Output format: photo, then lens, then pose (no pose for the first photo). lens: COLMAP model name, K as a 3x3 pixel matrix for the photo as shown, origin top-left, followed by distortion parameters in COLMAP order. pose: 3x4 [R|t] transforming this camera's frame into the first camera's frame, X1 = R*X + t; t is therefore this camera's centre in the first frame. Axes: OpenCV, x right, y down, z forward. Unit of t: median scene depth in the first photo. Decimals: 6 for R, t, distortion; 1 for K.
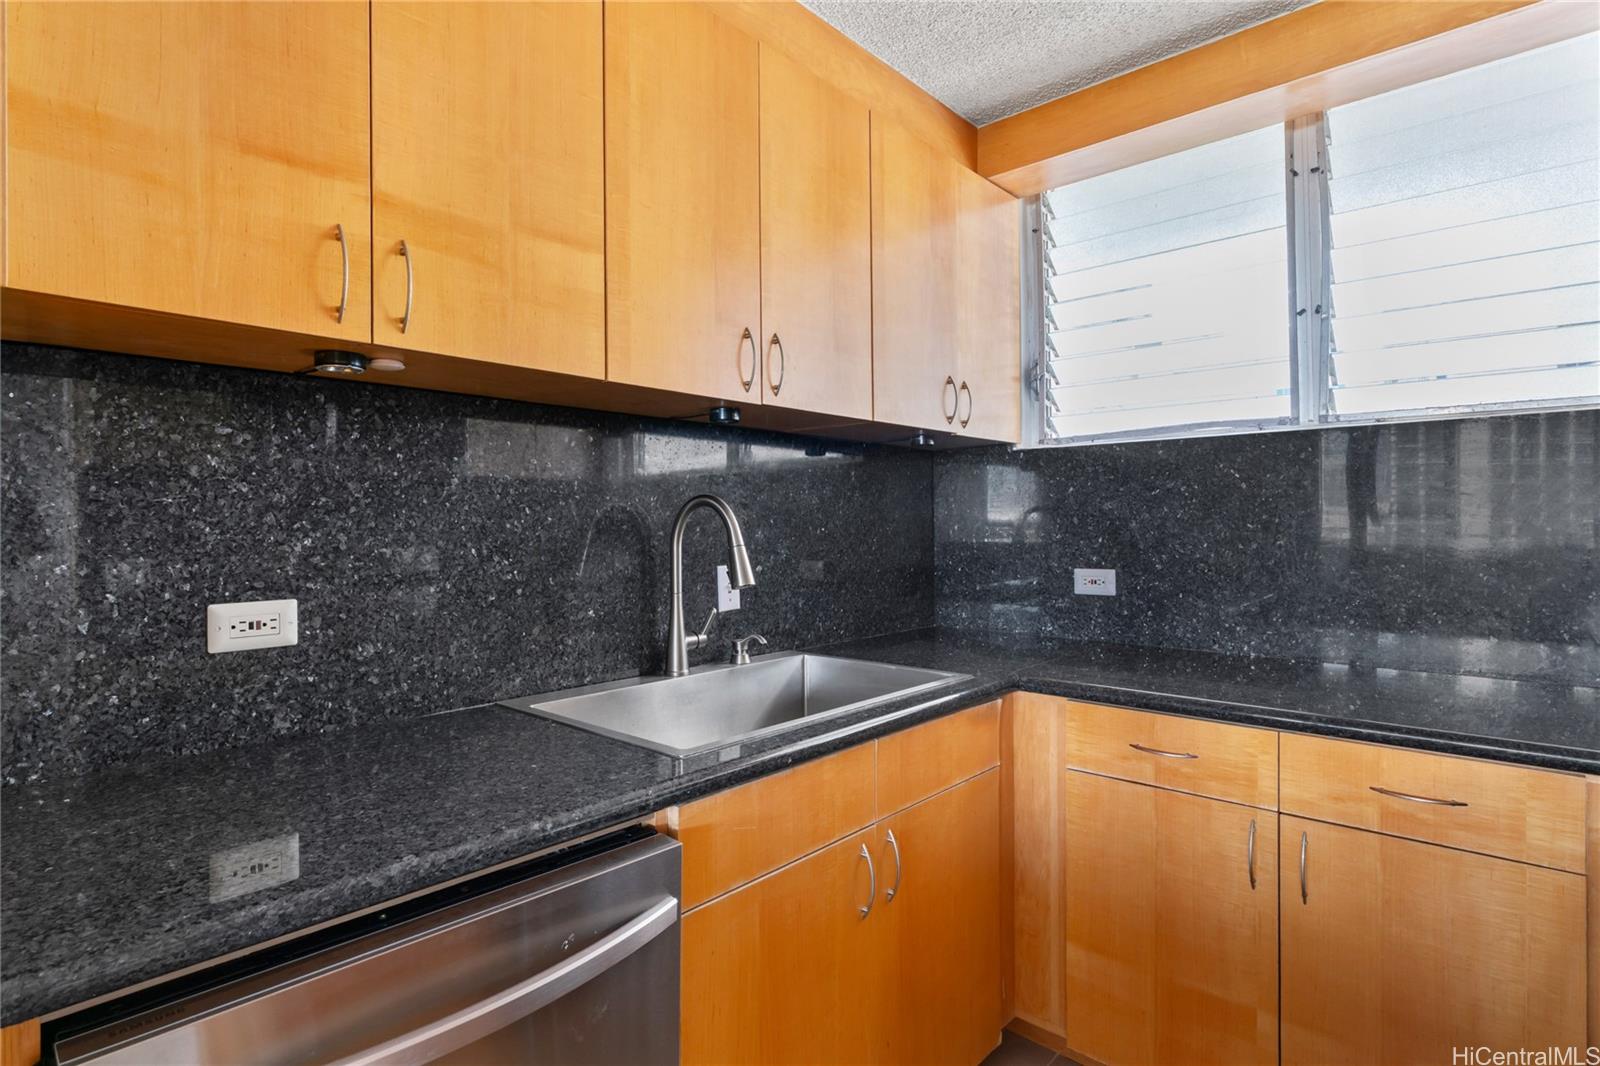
lens RADIAL K [[823.9, 0, 806.5], [0, 823.9, 528.6], [0, 0, 1]] dist [-0.002158, -0.000104]
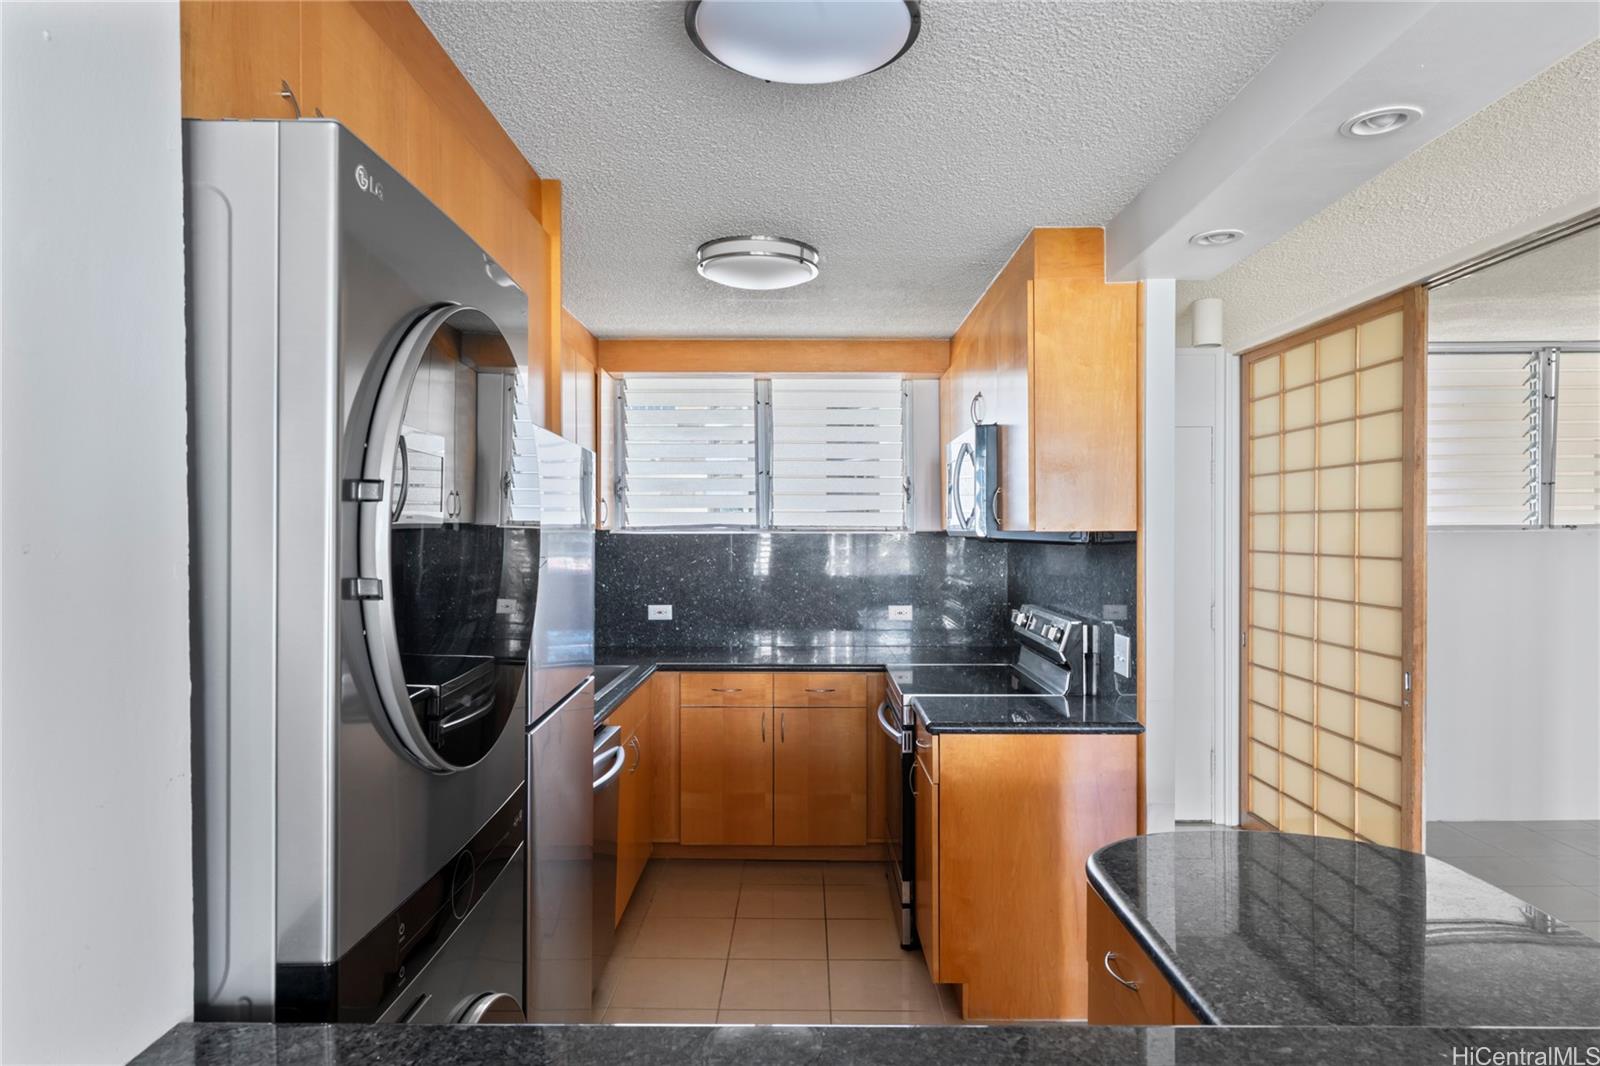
lens RADIAL K [[953.5, 0, 798.3], [0, 953.5, 535.3], [0, 0, 1]] dist [0.008398, 0.001213]
pose [[0.767371, -0.001712, 0.641201, -0.858555], [0.002520, 0.999997, -0.000346, -0.115740], [-0.641198, 0.001881, 0.767373, -0.880768]]
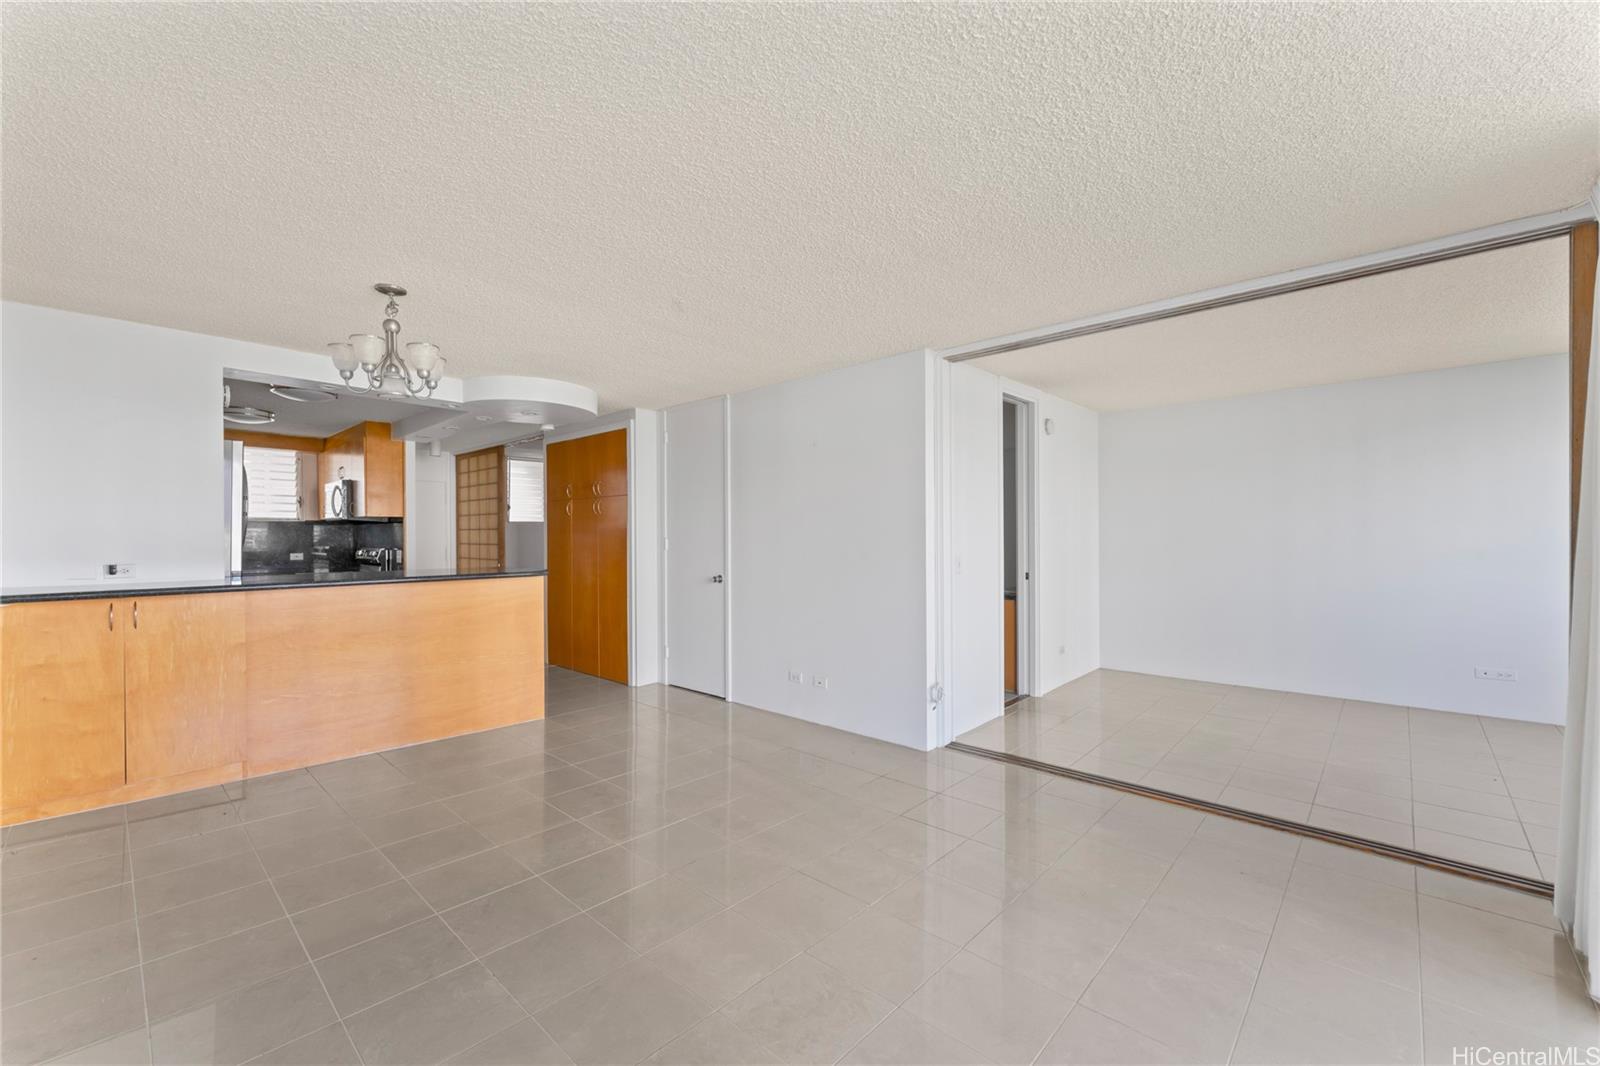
lens RADIAL K [[642.7, 0, 801.9], [0, 642.7, 533.7], [0, 0, 1]] dist [-0.002954, 0.000188]
pose [[0.030907, 0.007725, 0.999492, -3.695434], [0.012808, 0.999885, -0.008124, 0.089357], [-0.999440, 0.013053, 0.030805, -2.917229]]
